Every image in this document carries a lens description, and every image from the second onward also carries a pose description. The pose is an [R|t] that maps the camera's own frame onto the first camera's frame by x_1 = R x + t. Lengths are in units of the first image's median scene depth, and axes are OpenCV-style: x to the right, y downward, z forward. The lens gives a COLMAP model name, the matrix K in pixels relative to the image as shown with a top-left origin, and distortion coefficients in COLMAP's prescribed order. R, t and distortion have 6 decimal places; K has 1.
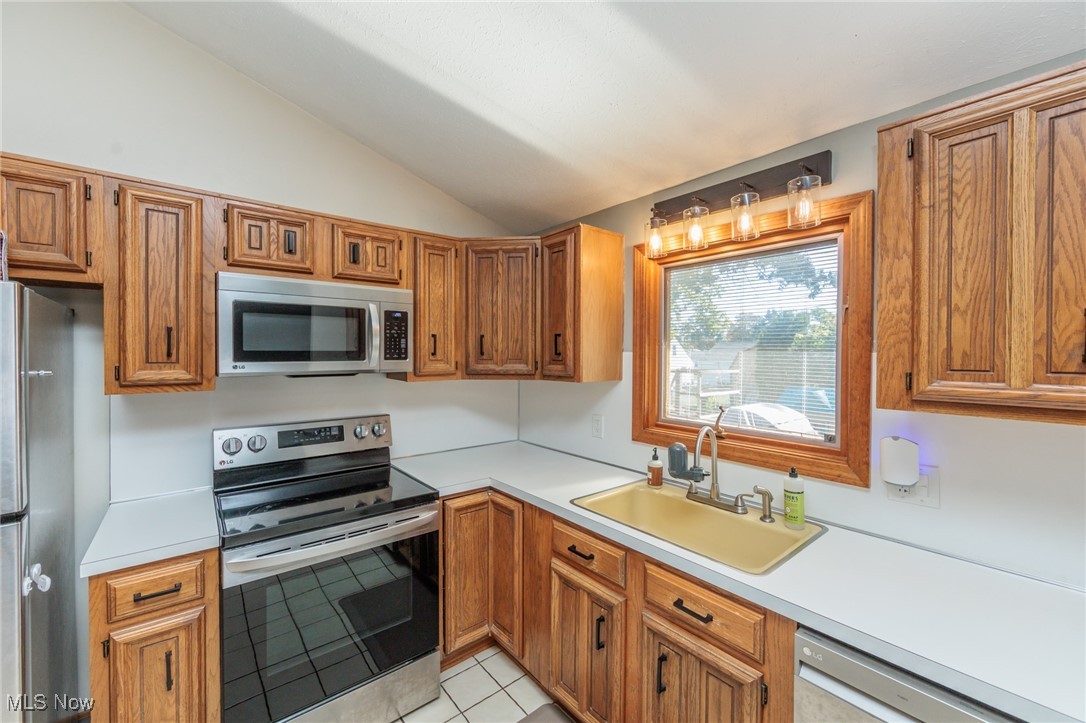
lens RADIAL K [[423.5, 0, 533.4], [0, 423.5, 358.1], [0, 0, 1]] dist [-0.002561, 0.000068]
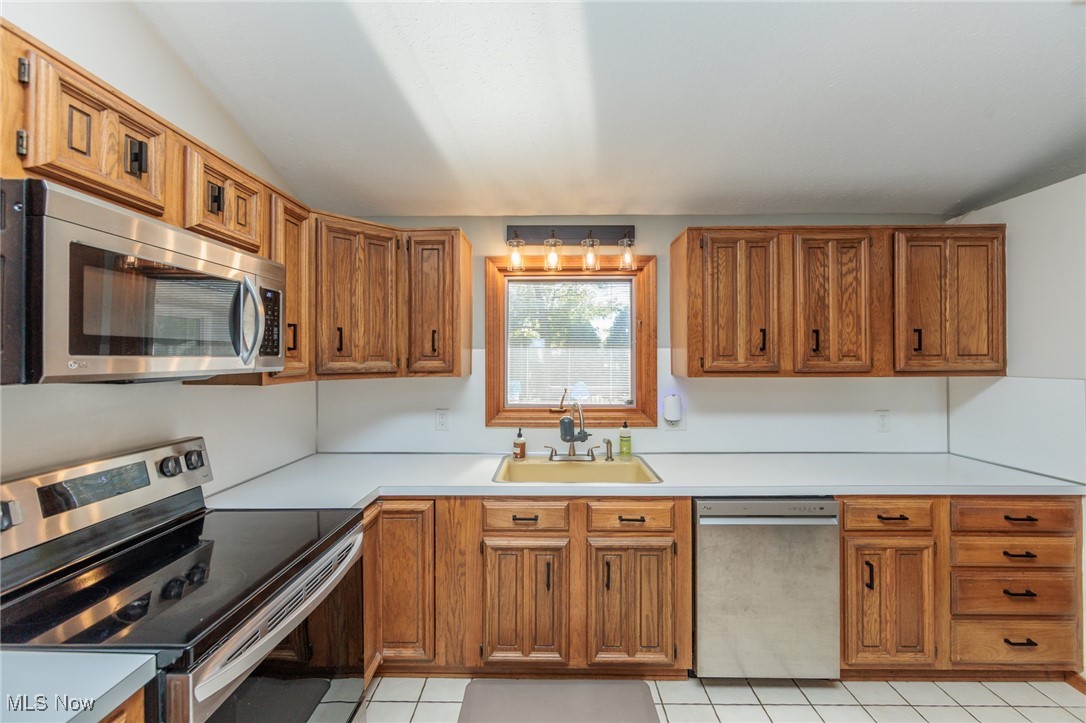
lens RADIAL K [[423.5, 0, 536.1], [0, 423.5, 357.7], [0, 0, 1]] dist [-0.002561, 0.000068]
pose [[0.655055, -0.004422, 0.755568, -0.662234], [0.013898, 0.999884, -0.006198, 0.022164], [-0.755453, 0.014561, 0.655041, 0.182443]]
